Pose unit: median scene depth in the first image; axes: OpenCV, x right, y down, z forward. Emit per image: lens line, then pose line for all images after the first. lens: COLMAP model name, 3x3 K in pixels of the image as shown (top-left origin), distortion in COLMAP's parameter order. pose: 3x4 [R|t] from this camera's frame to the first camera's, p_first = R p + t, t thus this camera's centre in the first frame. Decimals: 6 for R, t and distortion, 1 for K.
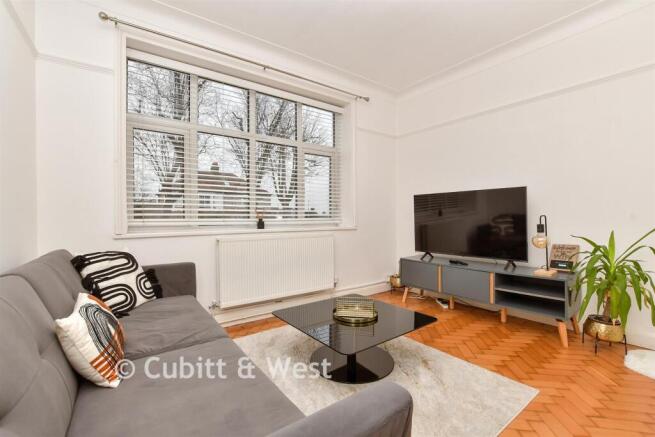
lens RADIAL K [[288.1, 0, 328.0], [0, 288.1, 217.1], [0, 0, 1]] dist [-0.020072, 0.000515]
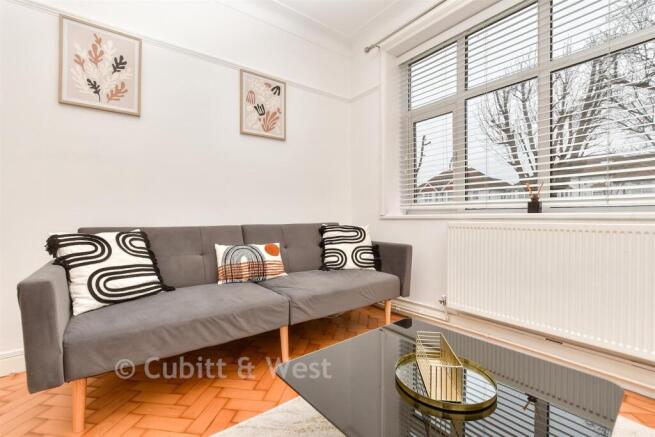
lens RADIAL K [[288.1, 0, 328.0], [0, 288.1, 217.1], [0, 0, 1]] dist [-0.020072, 0.000515]
pose [[0.016506, 0.017152, -0.999717, 0.532734], [0.009097, 0.999809, 0.017303, 0.047877], [0.999822, -0.009380, 0.016347, 0.771401]]
